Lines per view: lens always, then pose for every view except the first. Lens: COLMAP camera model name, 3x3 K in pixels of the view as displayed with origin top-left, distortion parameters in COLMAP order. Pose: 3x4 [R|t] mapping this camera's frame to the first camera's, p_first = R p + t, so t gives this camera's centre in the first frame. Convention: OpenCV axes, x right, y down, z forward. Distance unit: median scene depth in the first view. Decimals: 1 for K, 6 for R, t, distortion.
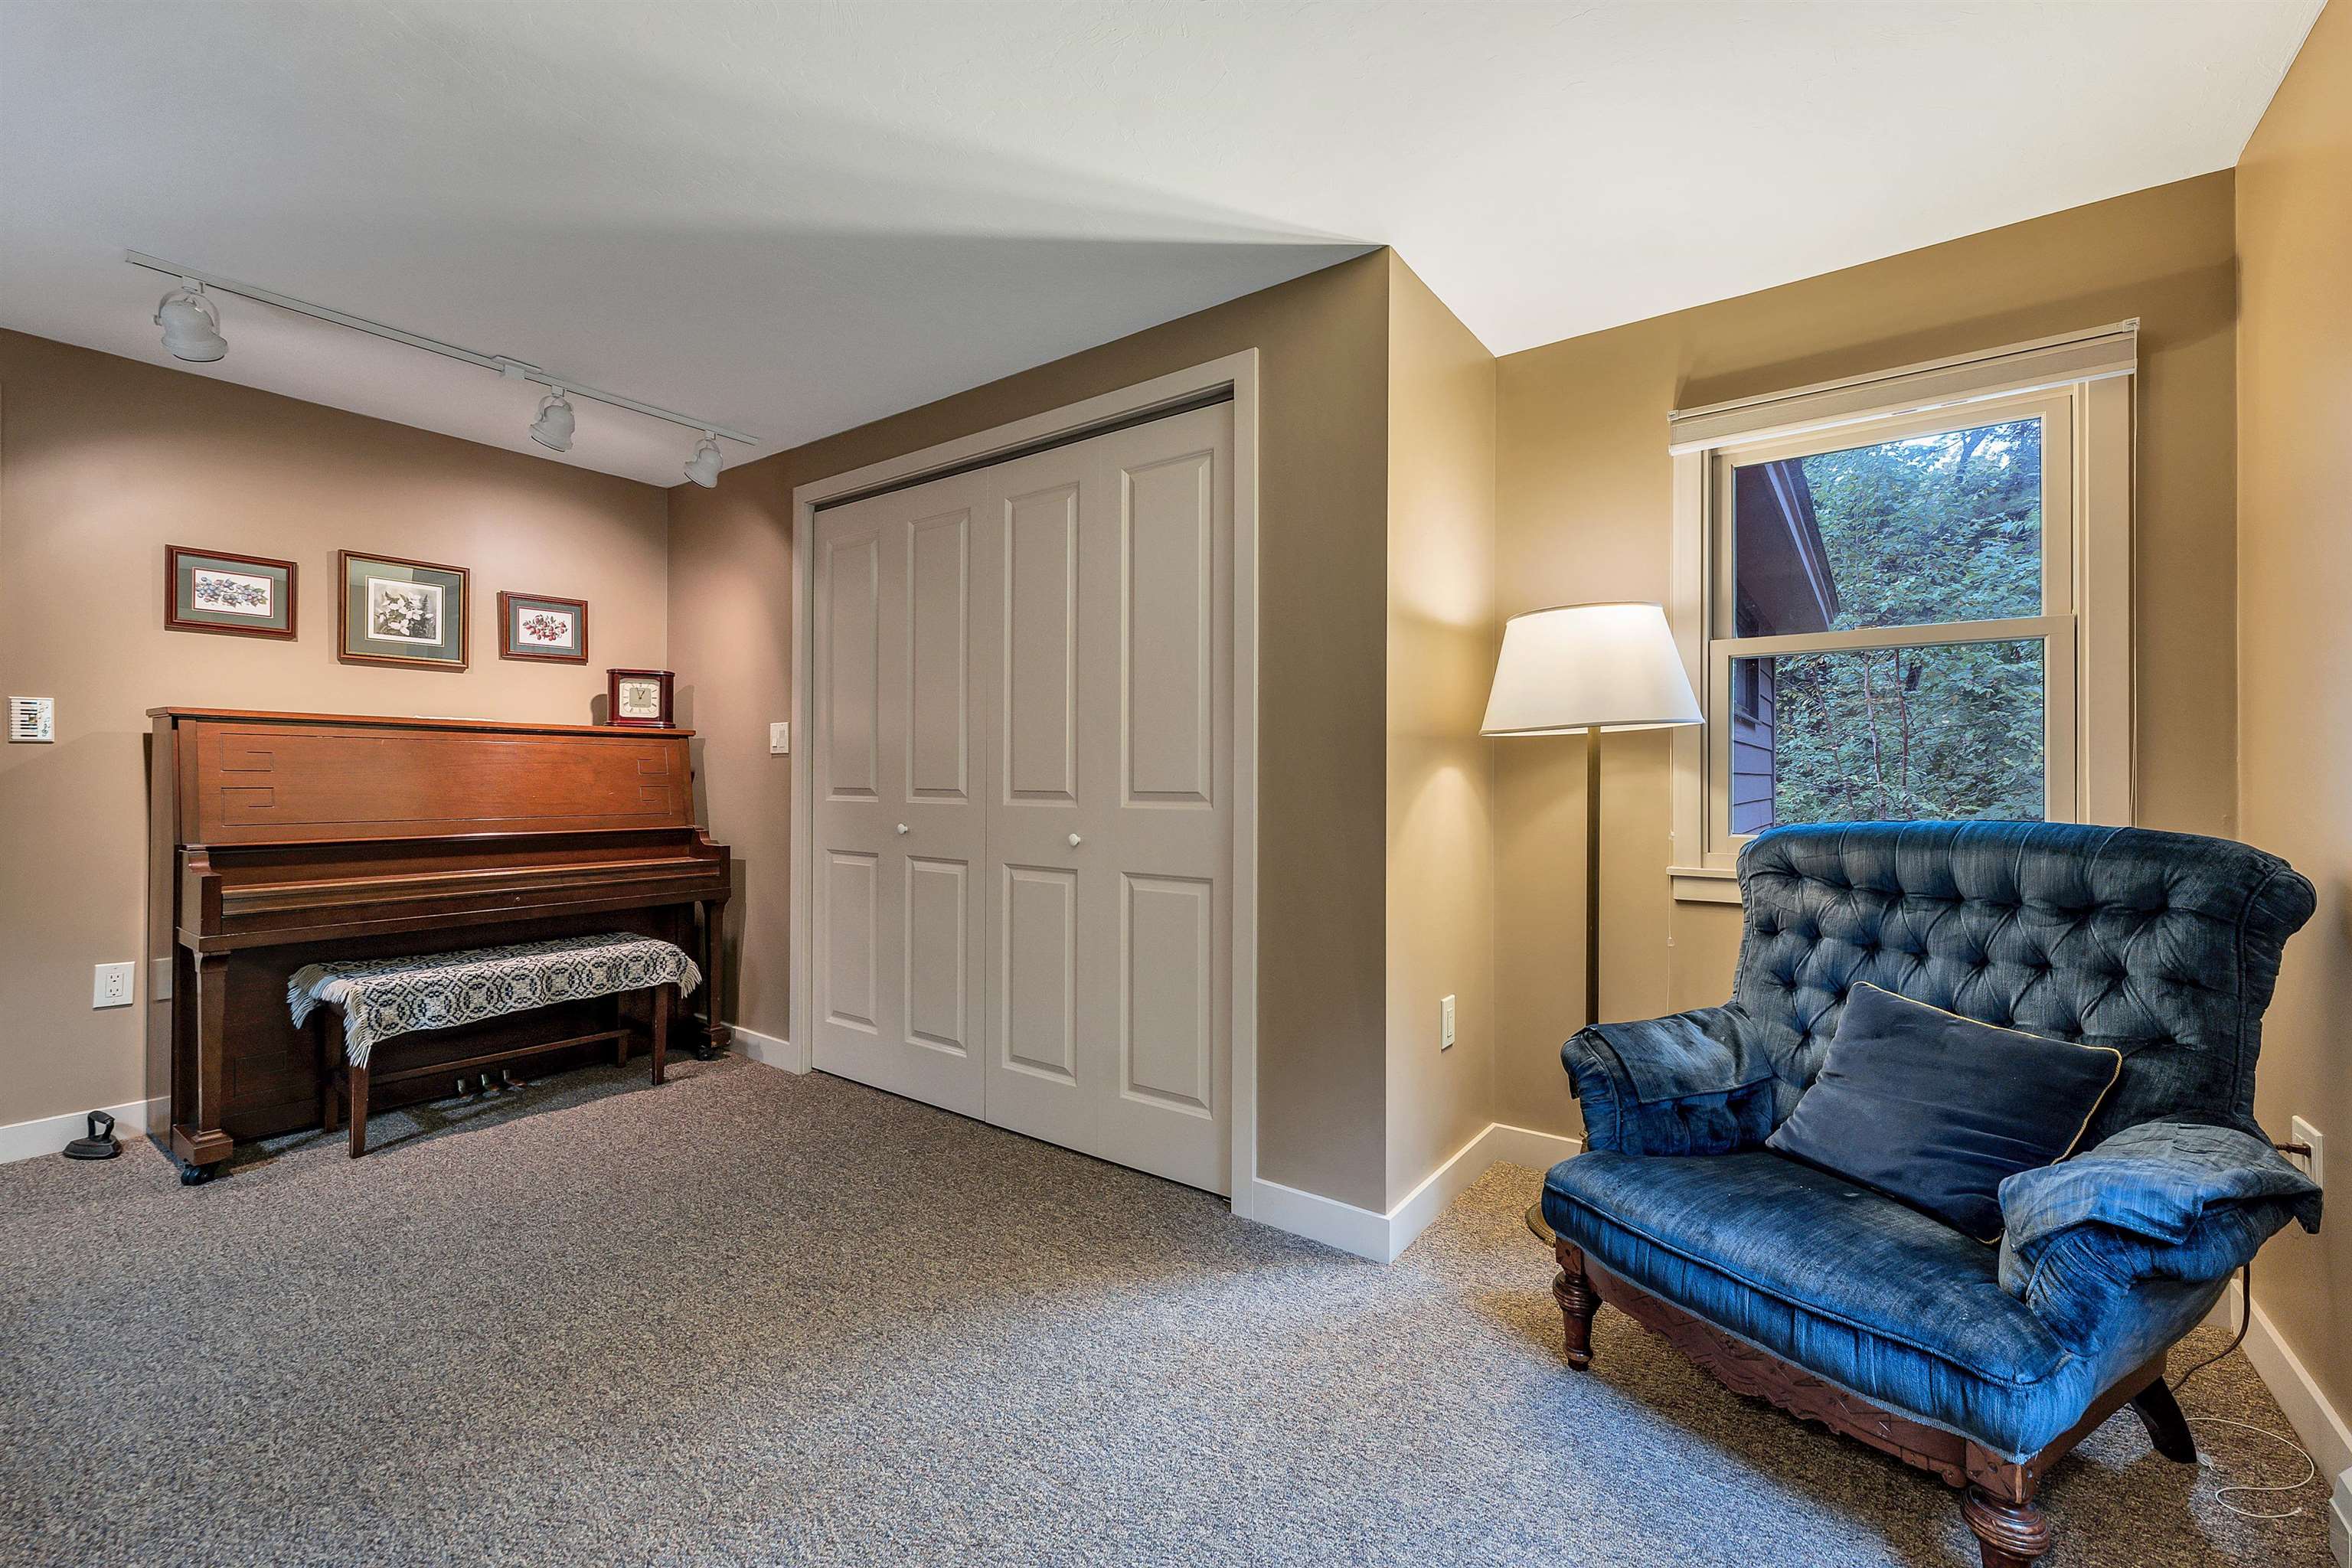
lens RADIAL K [[971.7, 0, 1168.7], [0, 971.7, 775.6], [0, 0, 1]] dist [0.001557, 0.000218]
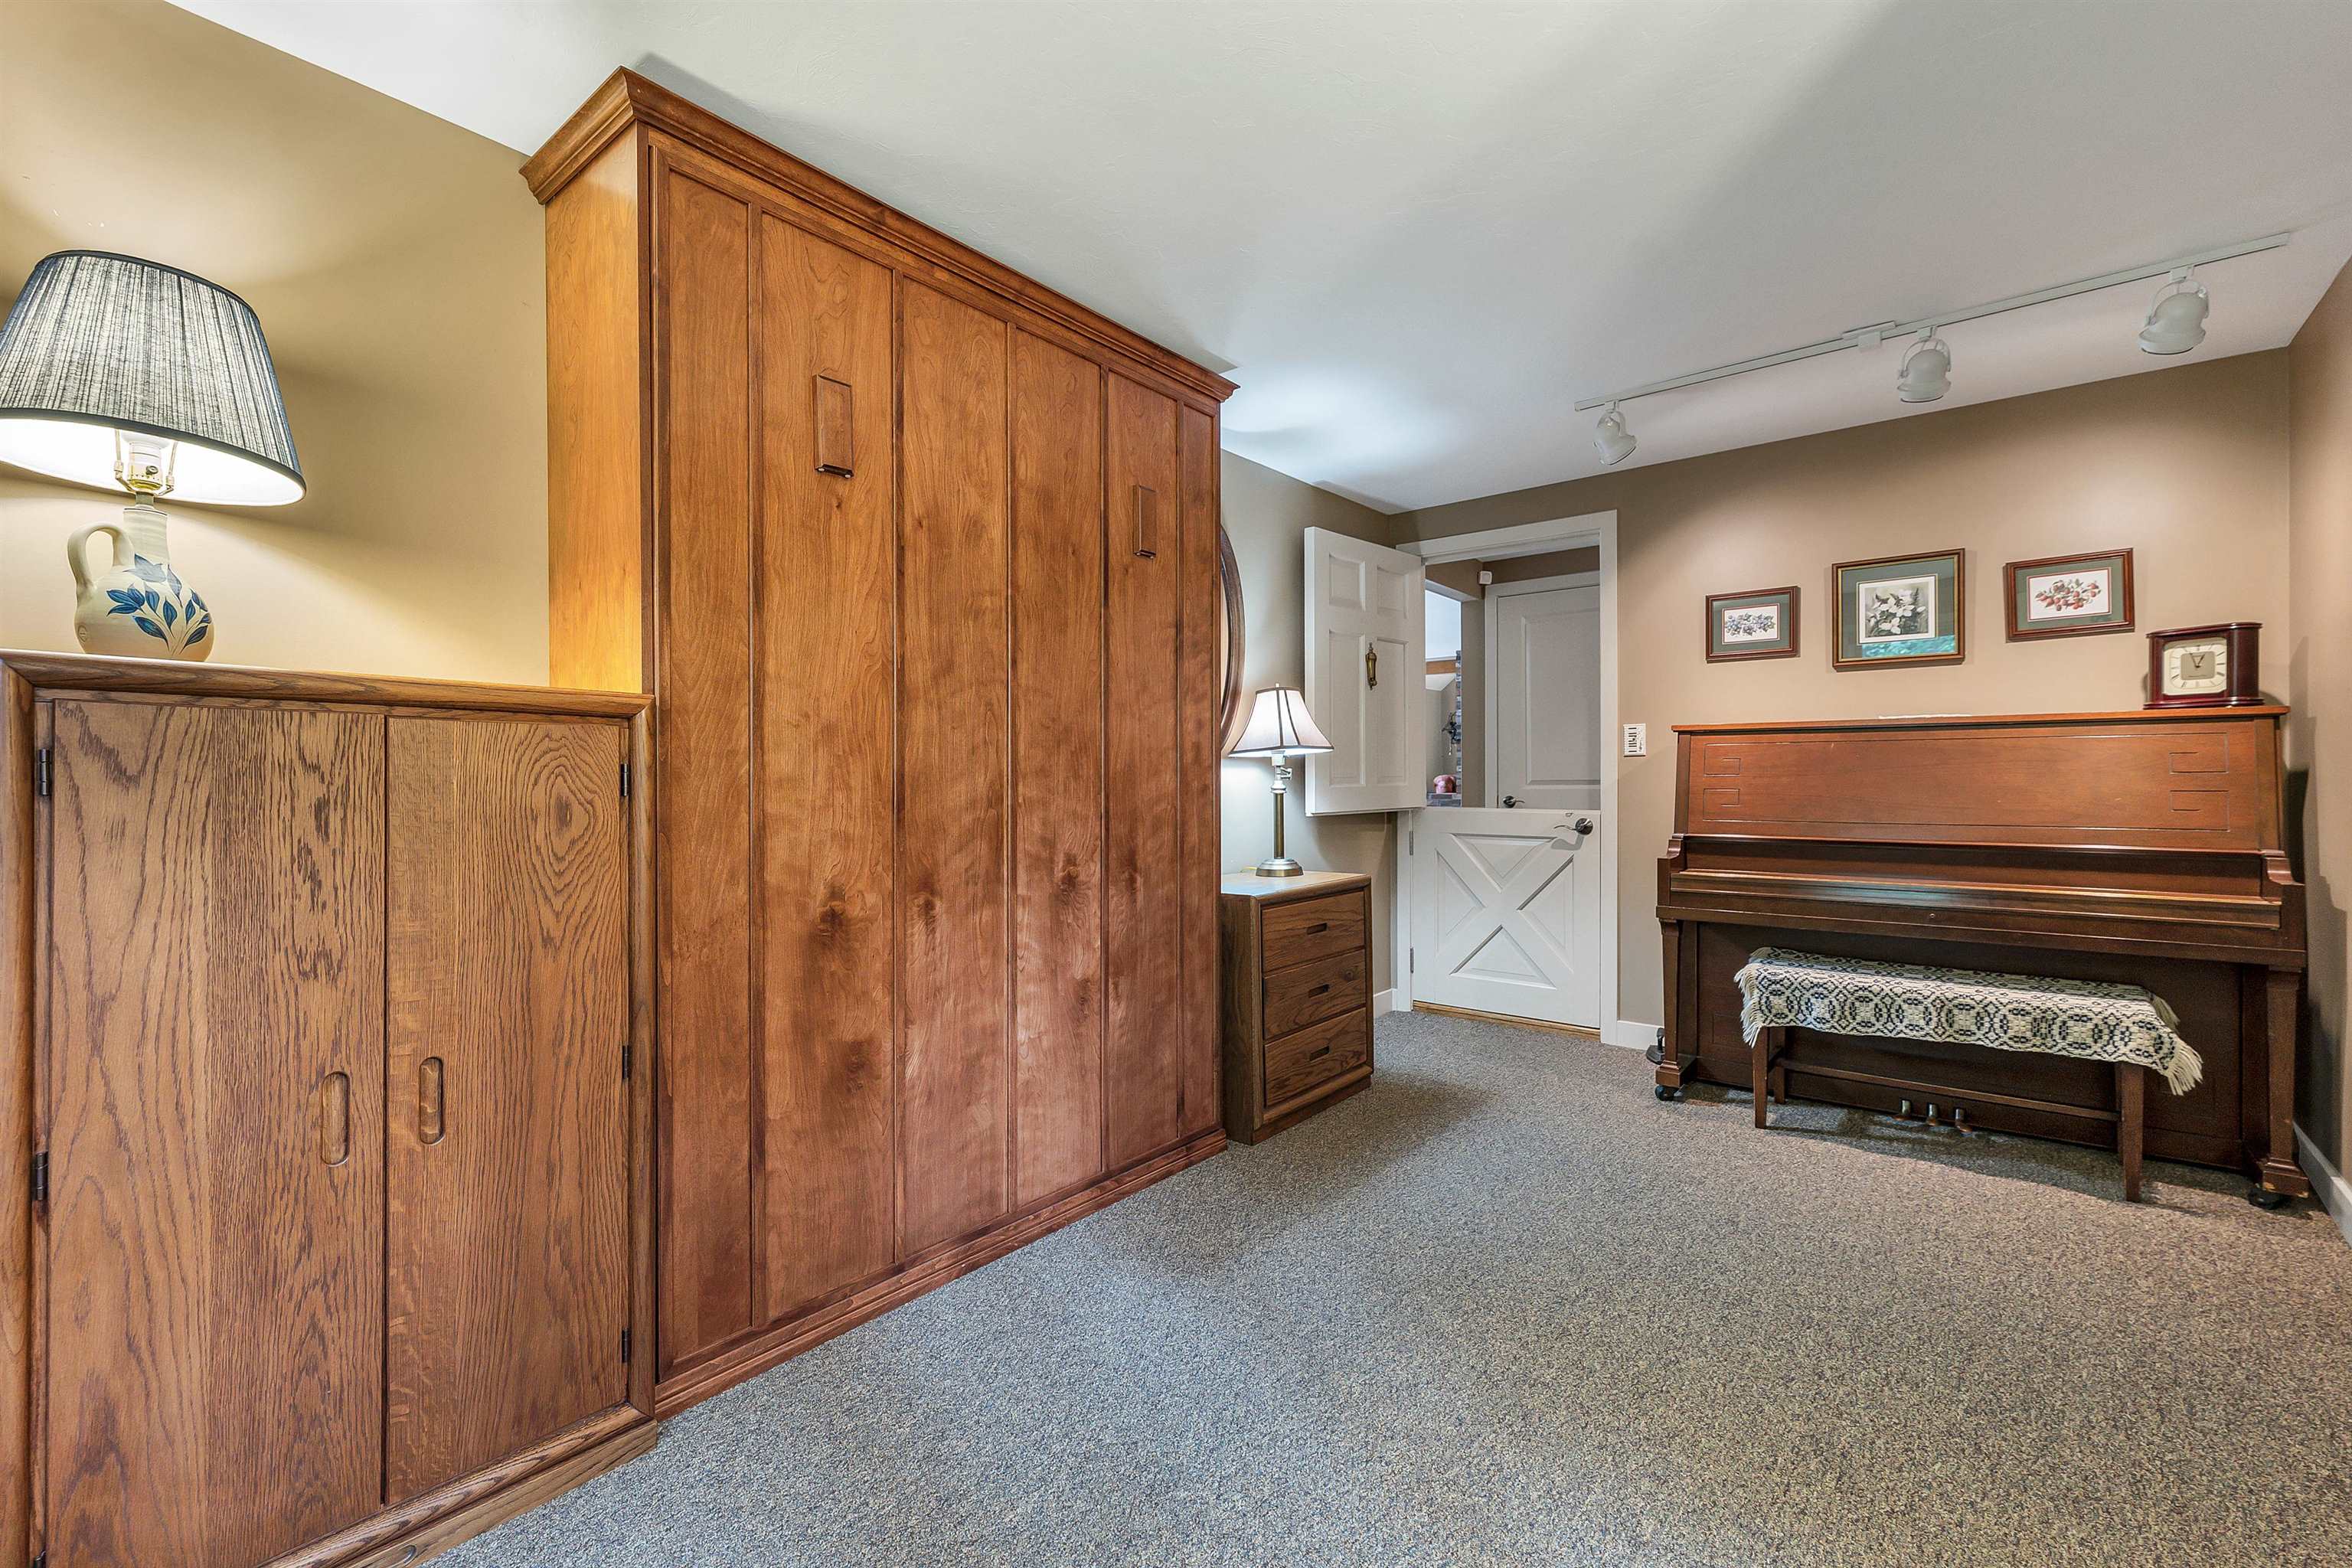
lens RADIAL K [[1001.1, 0, 1176.0], [0, 1001.1, 784.0], [0, 0, 1]] dist [0.000281, -0.000014]
pose [[-0.053964, 0.000494, -0.998543, 0.288594], [0.005933, 0.999982, 0.000174, 0.002238], [0.998525, -0.005914, -0.053966, 0.366509]]
